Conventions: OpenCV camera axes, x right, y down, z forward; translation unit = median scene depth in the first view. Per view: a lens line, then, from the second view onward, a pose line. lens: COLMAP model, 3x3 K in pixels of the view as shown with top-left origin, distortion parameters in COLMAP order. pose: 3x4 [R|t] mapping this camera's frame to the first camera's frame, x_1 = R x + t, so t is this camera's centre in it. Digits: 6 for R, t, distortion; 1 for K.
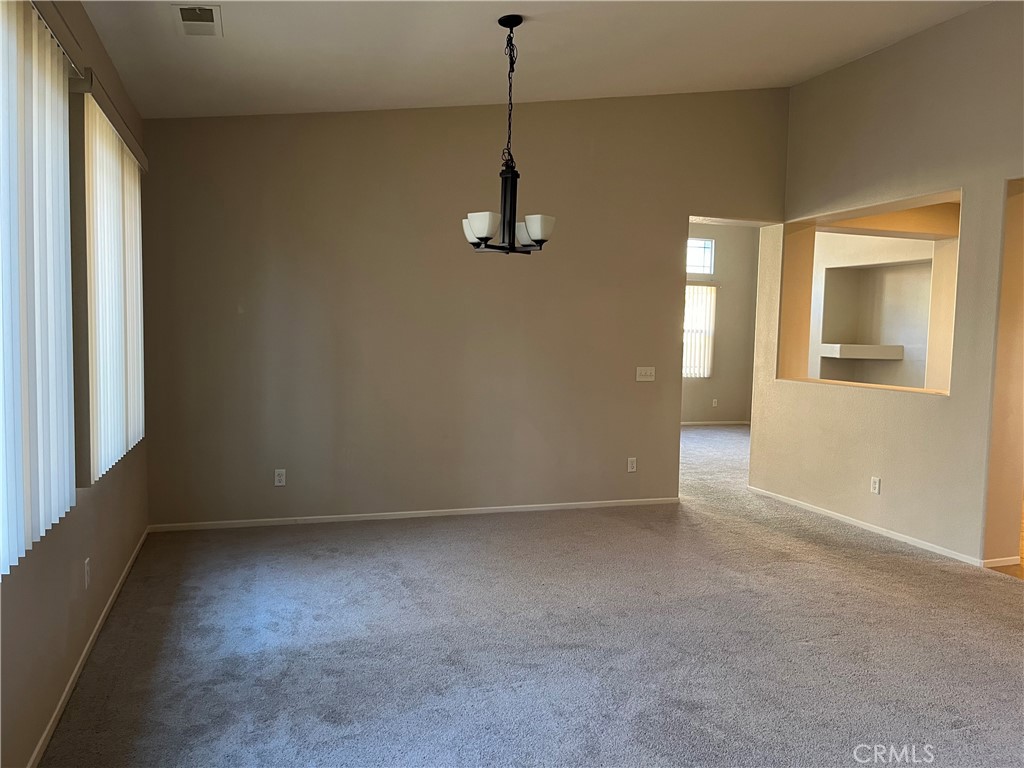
lens RADIAL K [[785.9, 0, 510.4], [0, 785.9, 366.7], [0, 0, 1]] dist [0.039594, 0.000416]
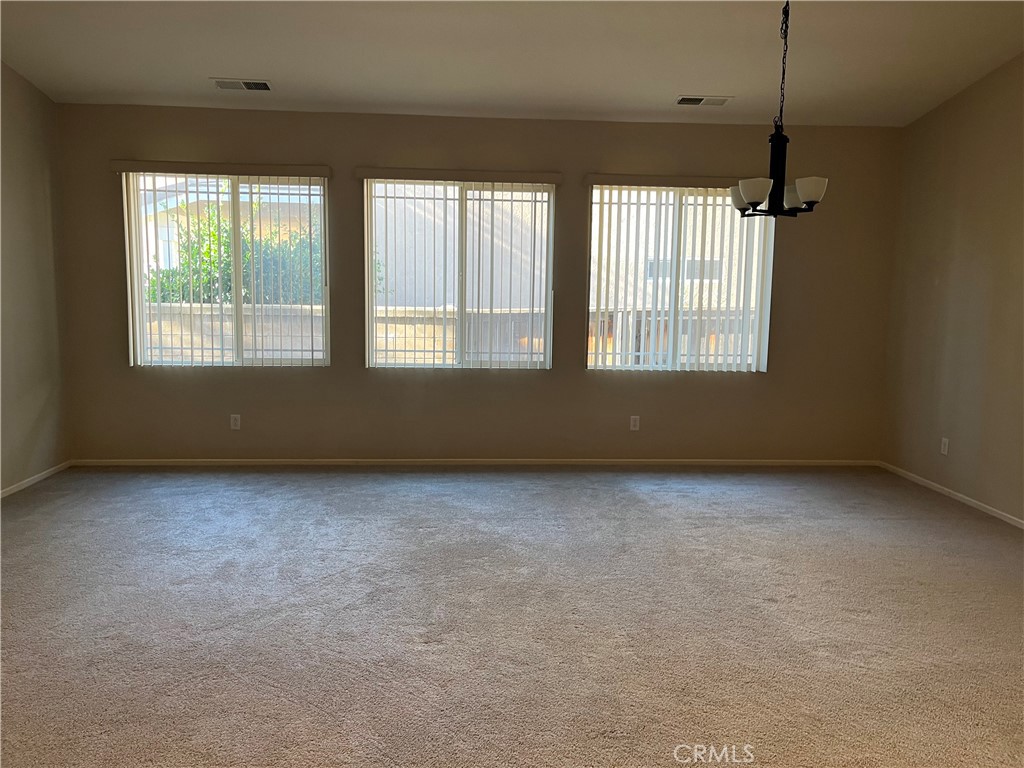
lens RADIAL K [[774.6, 0, 516.0], [0, 774.6, 390.8], [0, 0, 1]] dist [0.088345, -0.112371]
pose [[-0.252110, 0.109950, -0.961432, 1.127508], [-0.062568, 0.989593, 0.129577, -0.038360], [0.965674, 0.092823, -0.242607, 0.975864]]
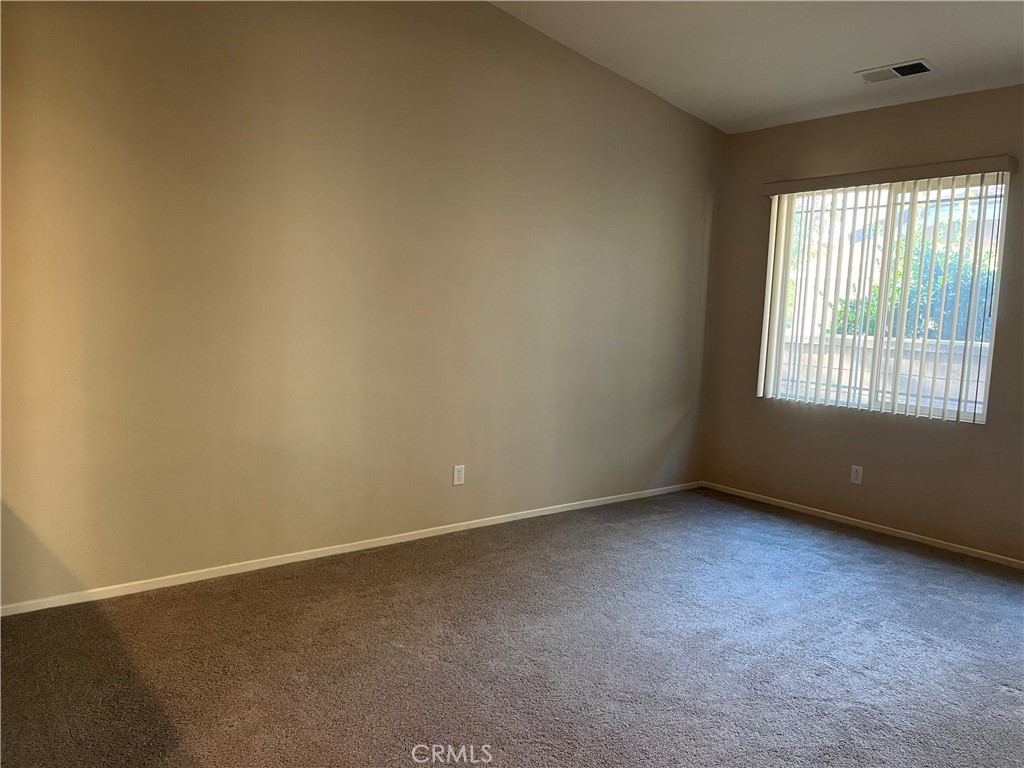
lens RADIAL K [[774.6, 0, 516.0], [0, 774.6, 390.8], [0, 0, 1]] dist [0.088345, -0.112371]
pose [[-0.939826, -0.009166, -0.341531, 0.778834], [-0.063598, 0.986862, 0.148524, -0.039774], [0.335682, 0.161307, -0.928061, 1.074131]]
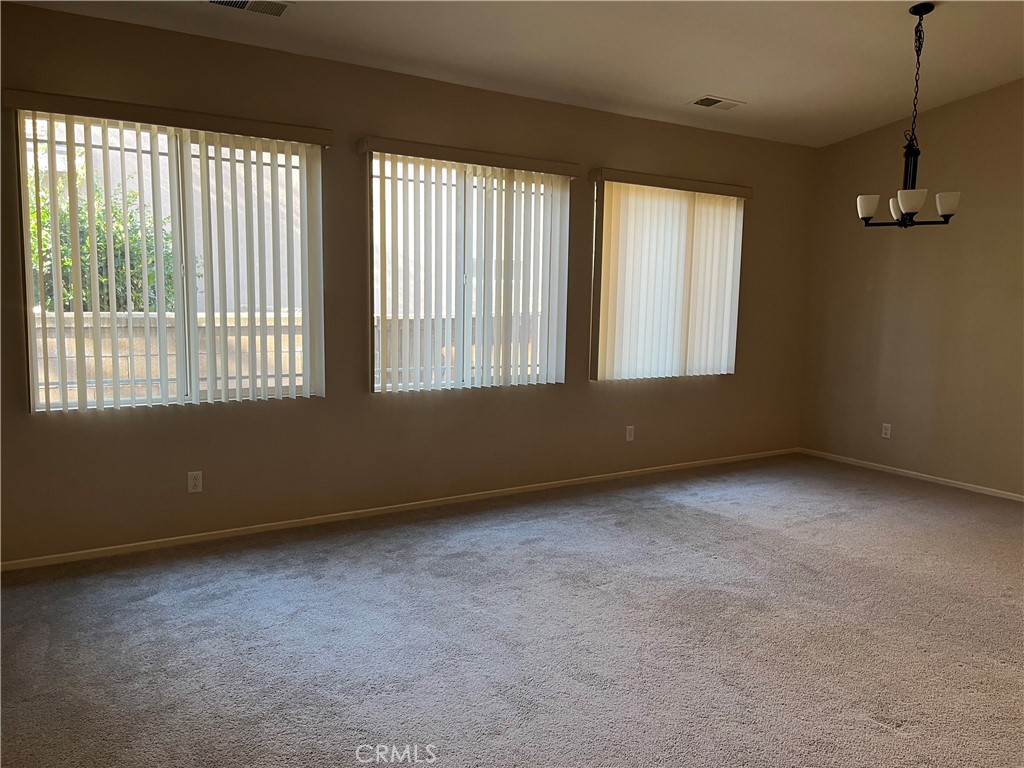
lens RADIAL K [[774.6, 0, 516.0], [0, 774.6, 390.8], [0, 0, 1]] dist [0.088345, -0.112371]
pose [[0.256460, 0.114647, -0.959731, 0.939394], [-0.059674, 0.992924, 0.102666, -0.007875], [0.964711, 0.030941, 0.261487, 0.224895]]
